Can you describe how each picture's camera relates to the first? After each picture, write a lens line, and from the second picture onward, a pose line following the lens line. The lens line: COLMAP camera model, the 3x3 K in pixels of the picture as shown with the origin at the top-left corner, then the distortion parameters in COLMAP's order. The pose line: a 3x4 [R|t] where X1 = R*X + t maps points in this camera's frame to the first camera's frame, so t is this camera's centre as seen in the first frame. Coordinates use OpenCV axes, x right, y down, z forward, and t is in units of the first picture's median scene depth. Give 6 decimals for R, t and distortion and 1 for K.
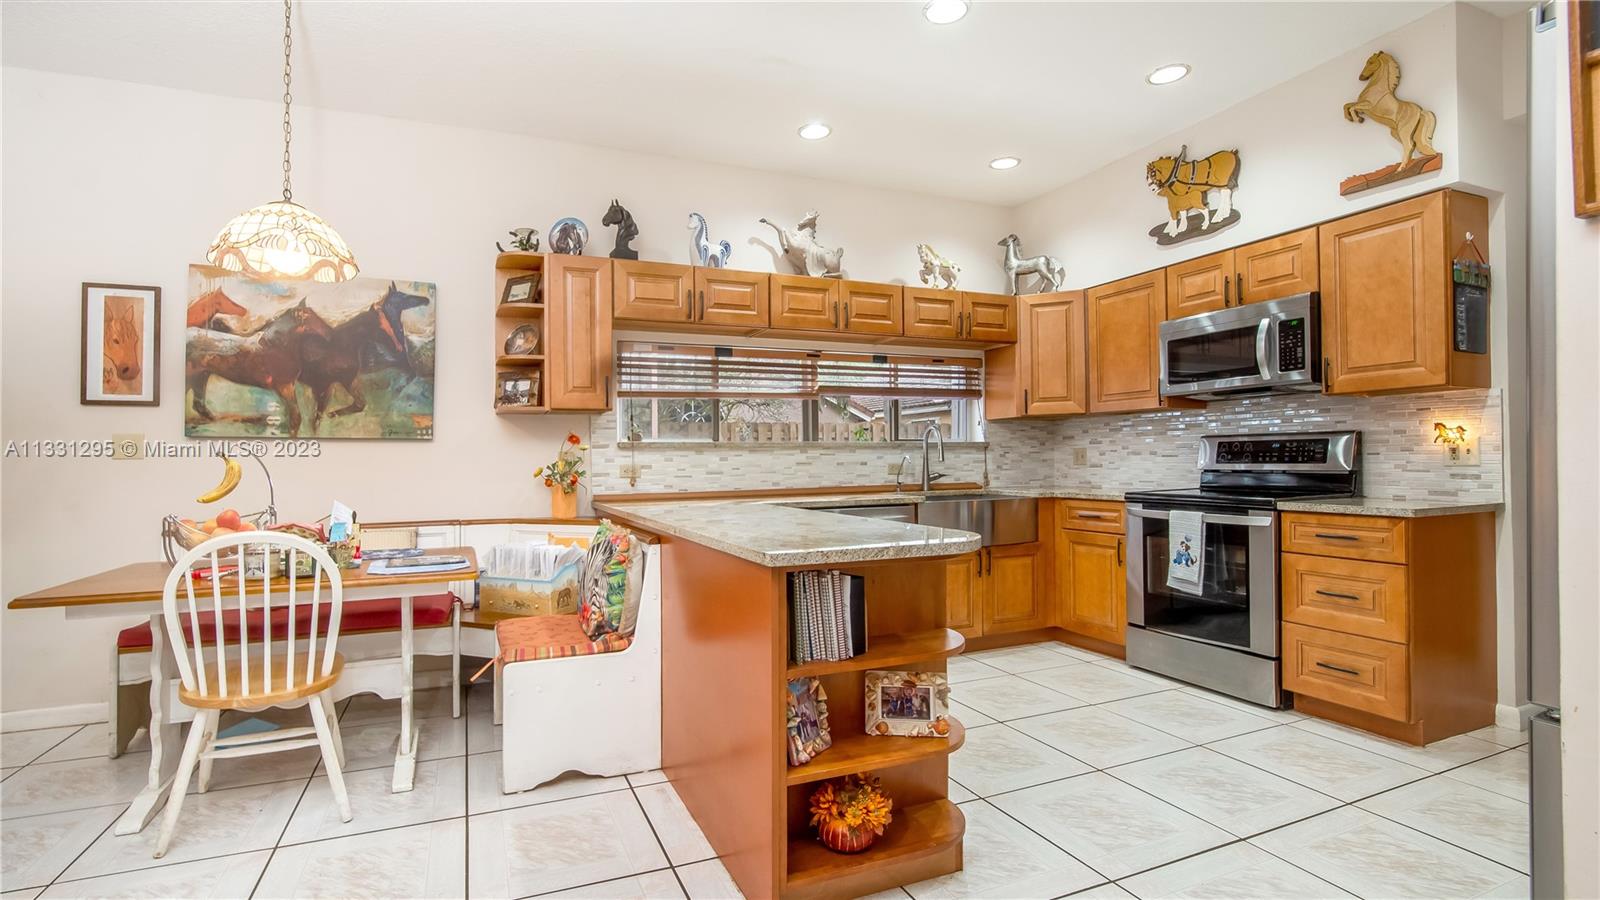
lens RADIAL K [[758.9, 0, 800.4], [0, 758.9, 460.7], [0, 0, 1]] dist [-0.024540, 0.009523]
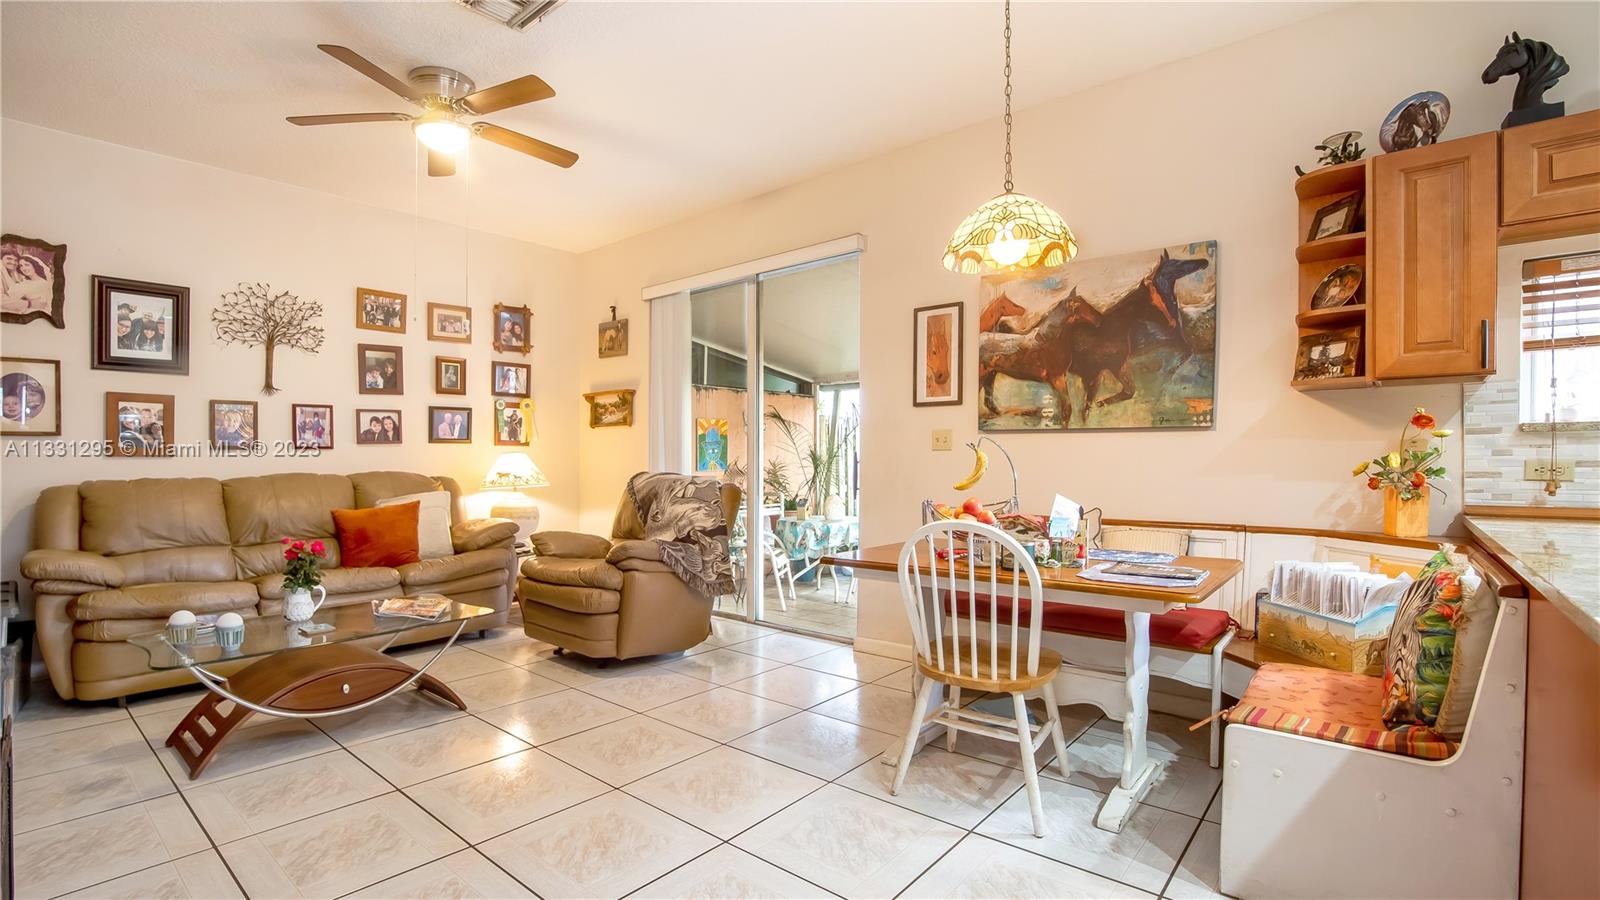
lens RADIAL K [[758.9, 0, 800.4], [0, 758.9, 460.7], [0, 0, 1]] dist [-0.024540, 0.009523]
pose [[0.407267, 0.010620, -0.913247, 0.097226], [-0.002561, 0.999942, 0.010486, 0.001821], [0.913305, -0.001932, 0.407271, 0.252758]]
